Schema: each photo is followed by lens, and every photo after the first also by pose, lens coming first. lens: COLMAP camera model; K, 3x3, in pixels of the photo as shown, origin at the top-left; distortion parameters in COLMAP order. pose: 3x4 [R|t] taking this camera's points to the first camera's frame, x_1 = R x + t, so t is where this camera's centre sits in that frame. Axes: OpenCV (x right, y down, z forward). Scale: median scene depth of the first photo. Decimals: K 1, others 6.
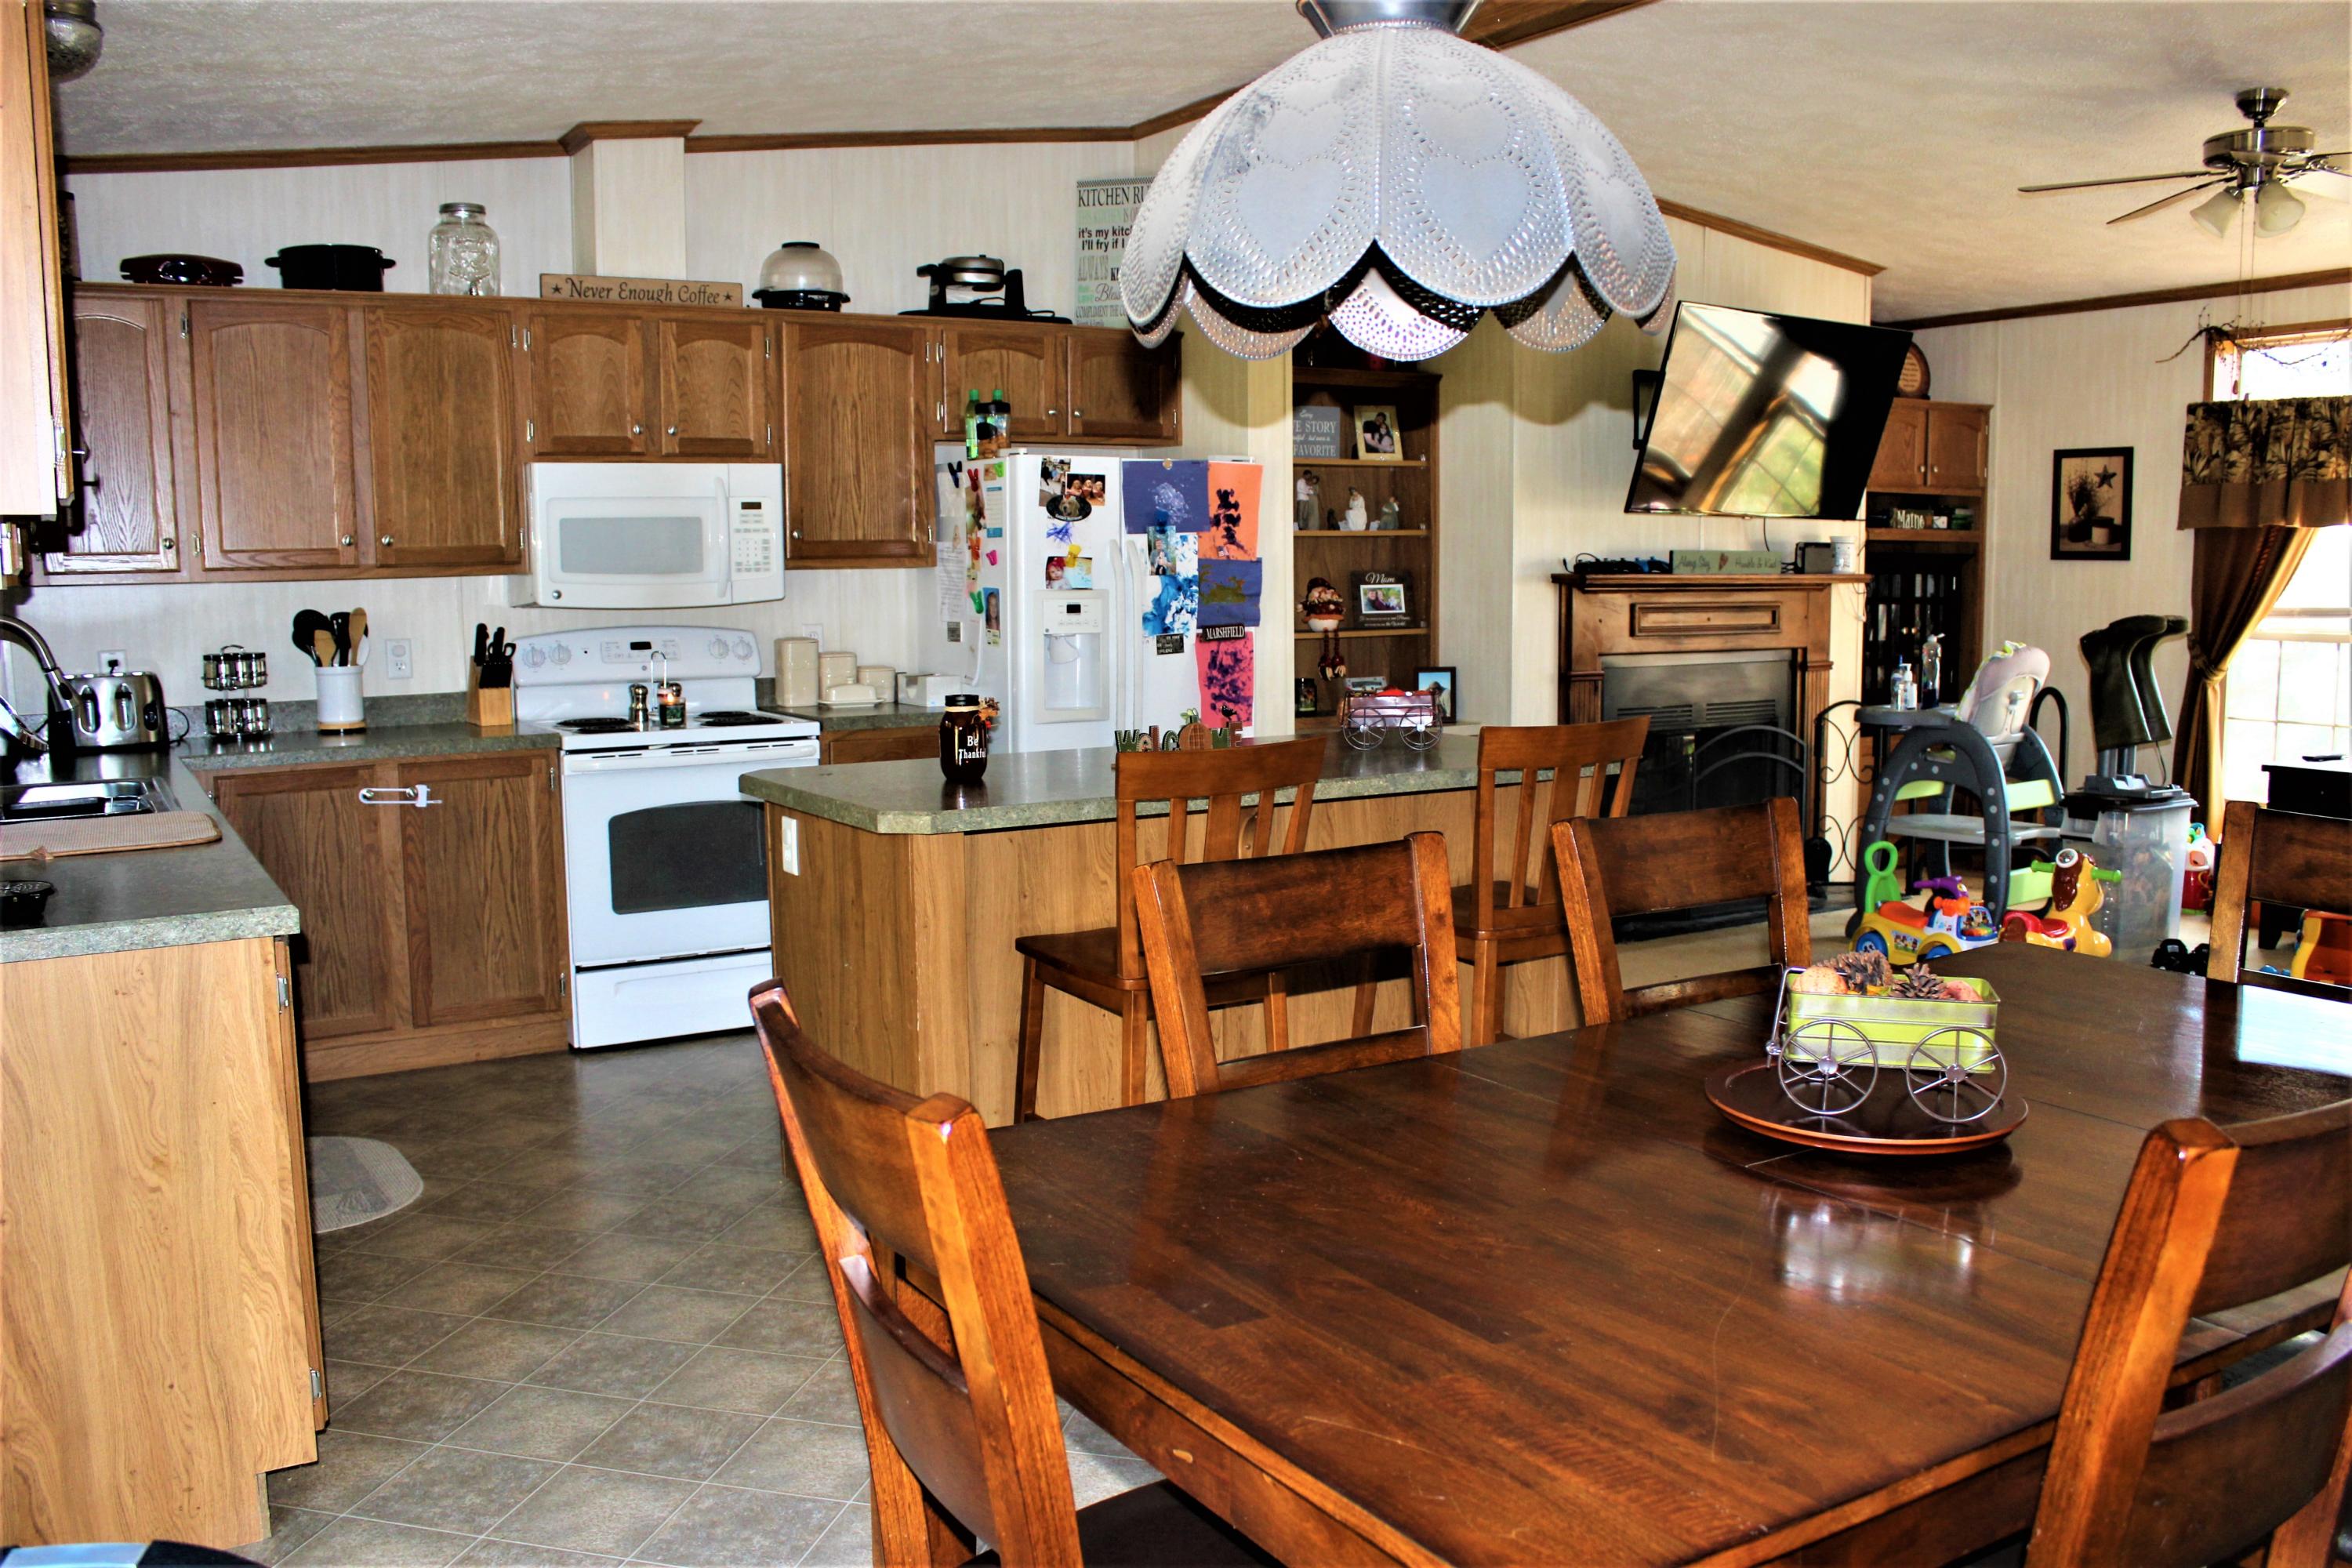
lens RADIAL K [[1940.6, 0, 1198.4], [0, 1940.6, 796.1], [0, 0, 1]] dist [-0.171870, 0.127824]
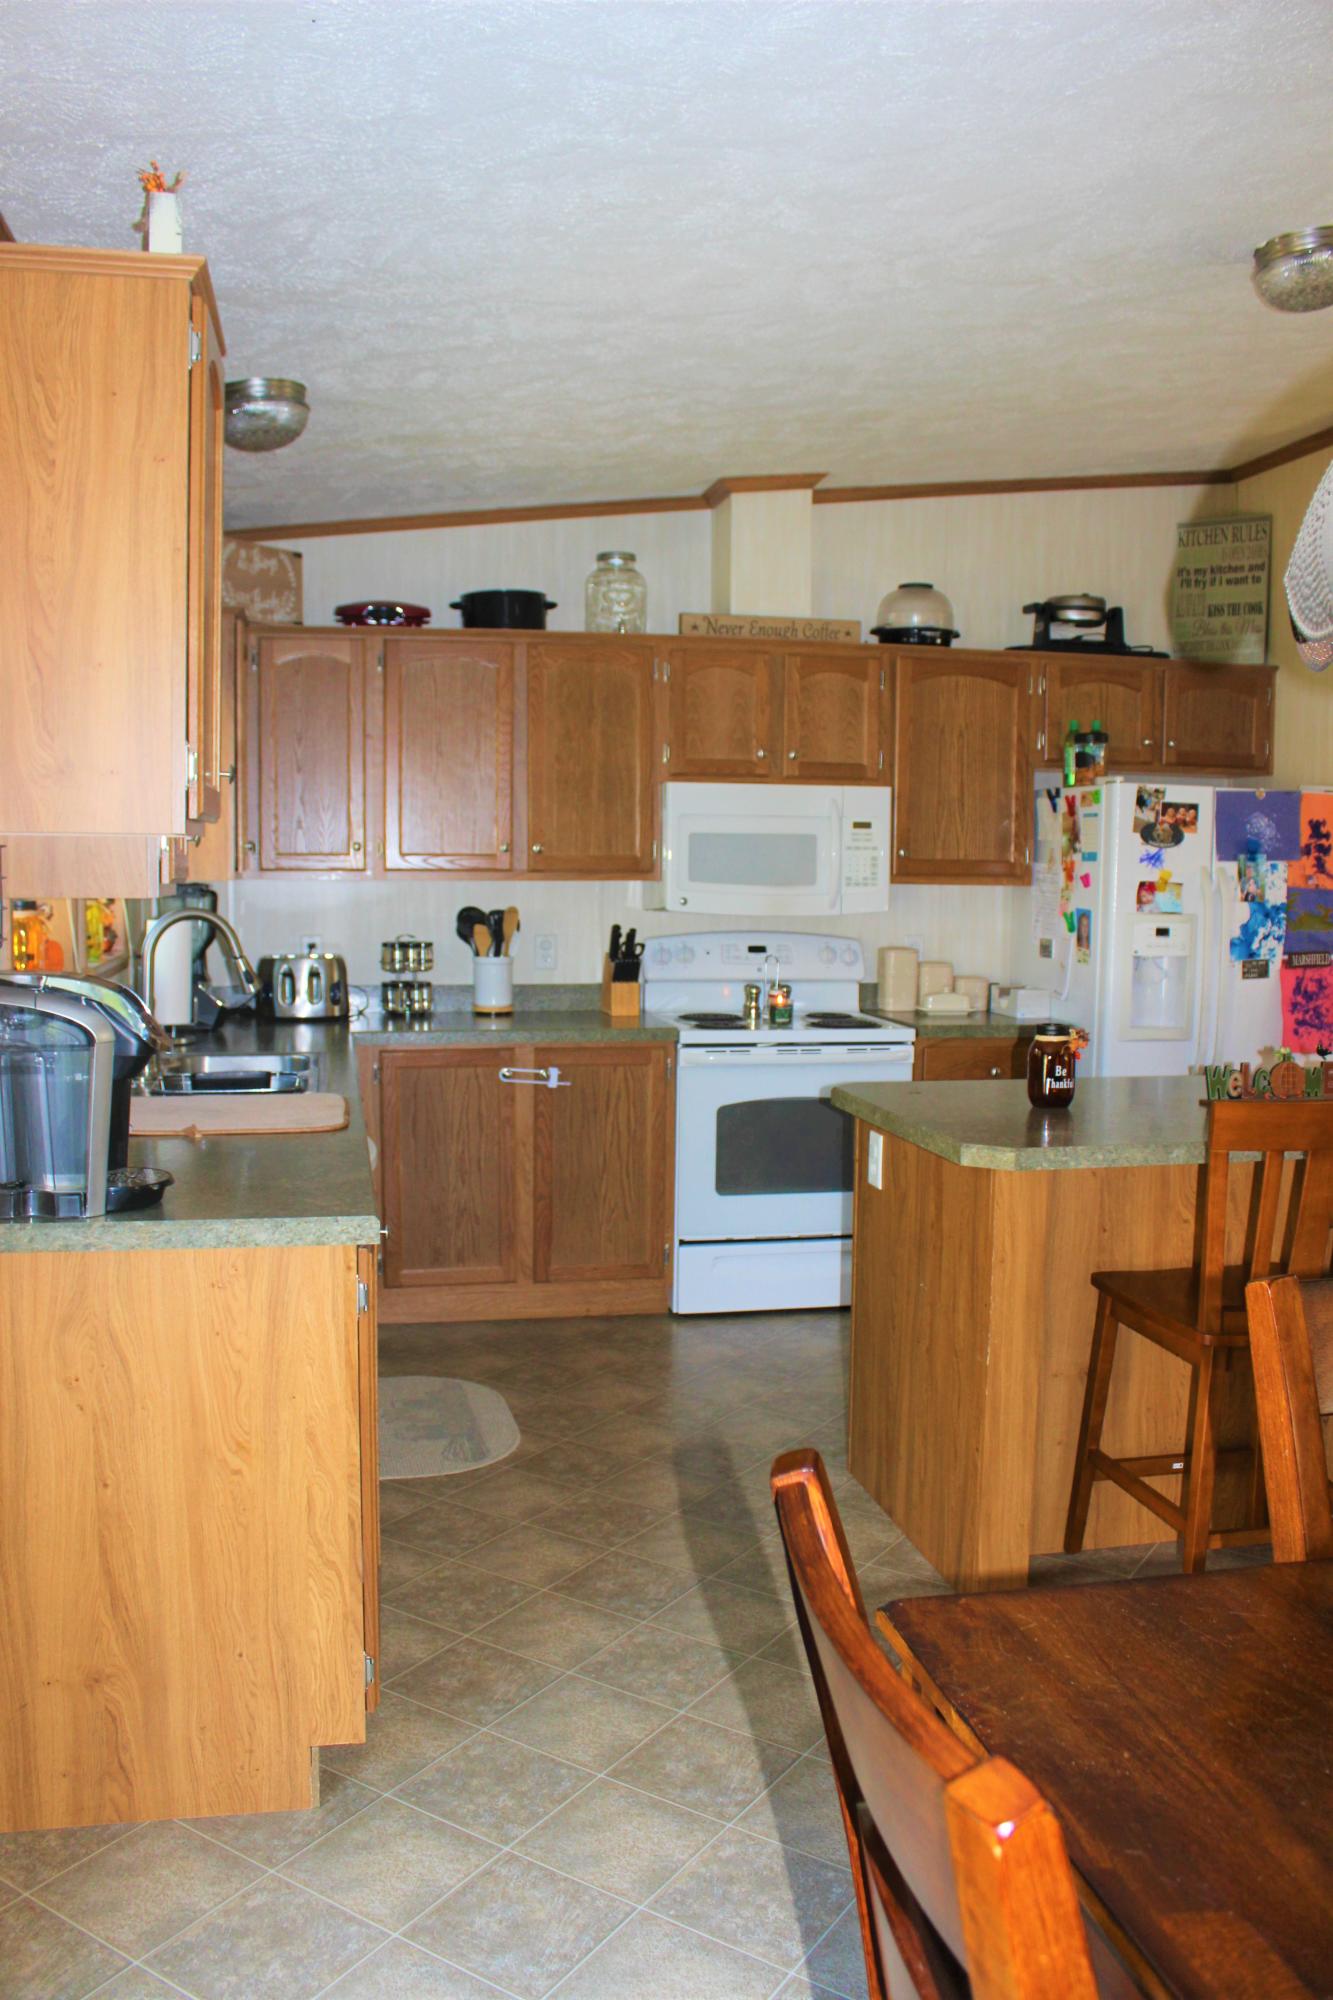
lens RADIAL K [[1650.2, 0, 668.4], [0, 1650.2, 1010.6], [0, 0, 1]] dist [-0.171870, 0.127824]
pose [[0.938878, 0.048456, -0.340822, -0.016016], [-0.059449, 0.997991, -0.021881, -0.022280], [0.339078, 0.040805, 0.939873, 0.104753]]
